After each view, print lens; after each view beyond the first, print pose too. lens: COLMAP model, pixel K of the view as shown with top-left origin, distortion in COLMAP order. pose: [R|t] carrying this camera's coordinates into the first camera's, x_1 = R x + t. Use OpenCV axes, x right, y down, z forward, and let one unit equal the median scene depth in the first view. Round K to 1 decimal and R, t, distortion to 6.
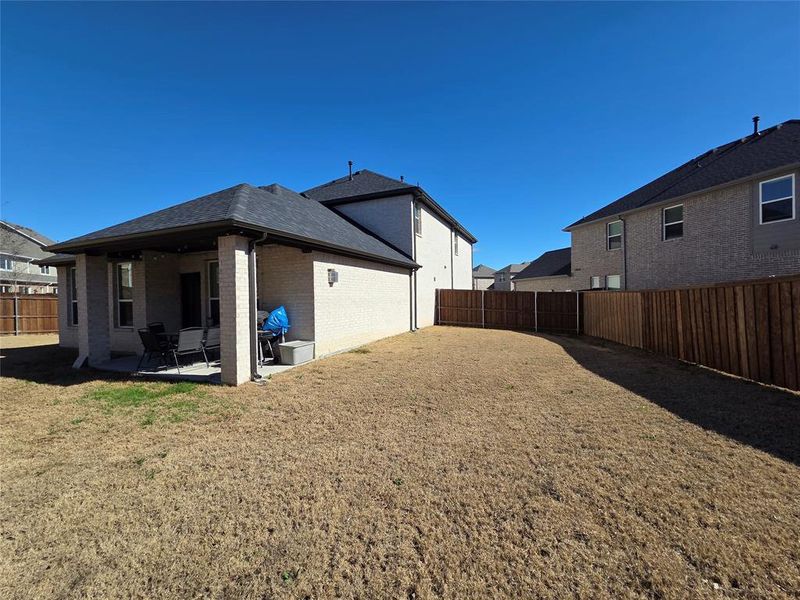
lens RADIAL K [[325.5, 0, 400.0], [0, 325.5, 300.0], [0, 0, 1]] dist [0.000809, -0.000710]
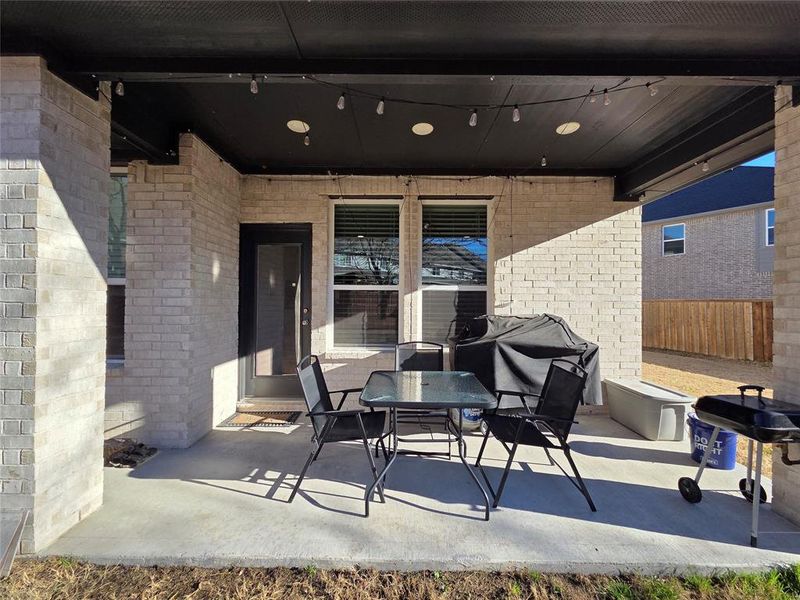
lens RADIAL K [[325.5, 0, 400.0], [0, 325.5, 300.0], [0, 0, 1]] dist [0.000809, -0.000710]
pose [[0.923366, 0.030168, 0.382734, -0.517402], [-0.020309, 0.999350, -0.029774, 0.018529], [-0.383383, 0.019719, 0.923379, 0.443638]]
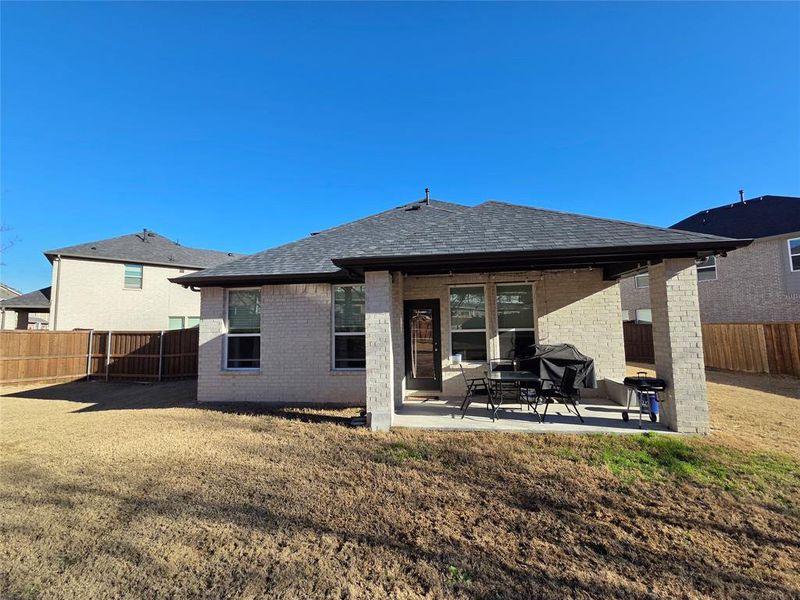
lens RADIAL K [[325.5, 0, 400.0], [0, 325.5, 300.0], [0, 0, 1]] dist [0.000809, -0.000710]
pose [[0.965676, 0.020994, 0.258900, -0.718334], [0.004148, 0.995355, -0.096185, -0.002433], [-0.259717, 0.093958, 0.961103, 0.180373]]
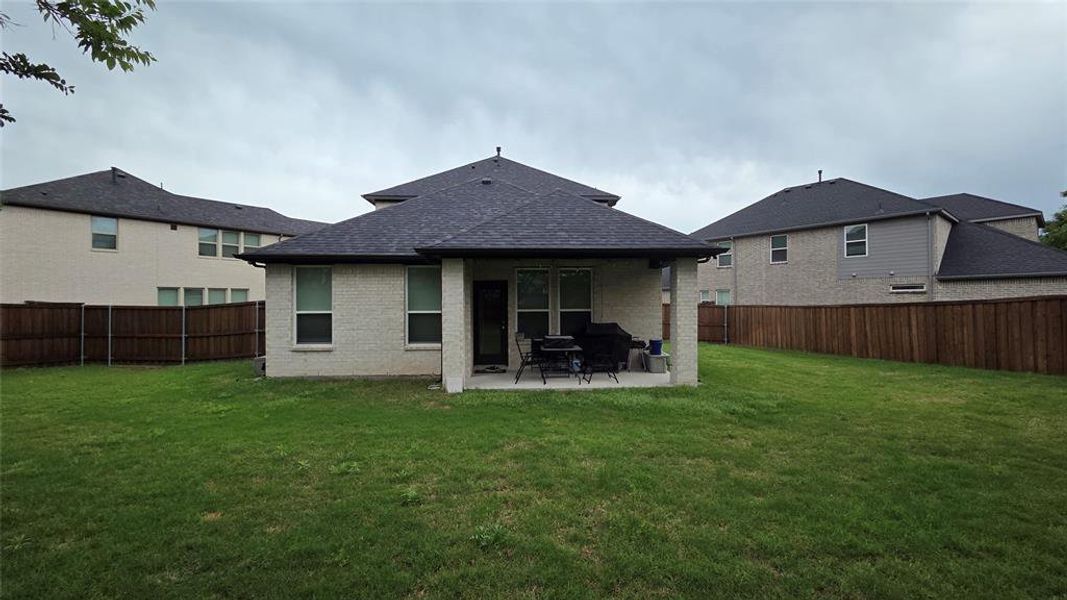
lens RADIAL K [[433.4, 0, 533.5], [0, 433.4, 300.0], [0, 0, 1]] dist [0.000058, -0.000041]
pose [[0.907161, 0.016857, 0.420447, -0.810827], [-0.007137, 0.999670, -0.024682, -0.002805], [-0.420724, 0.019390, 0.906981, -0.074670]]
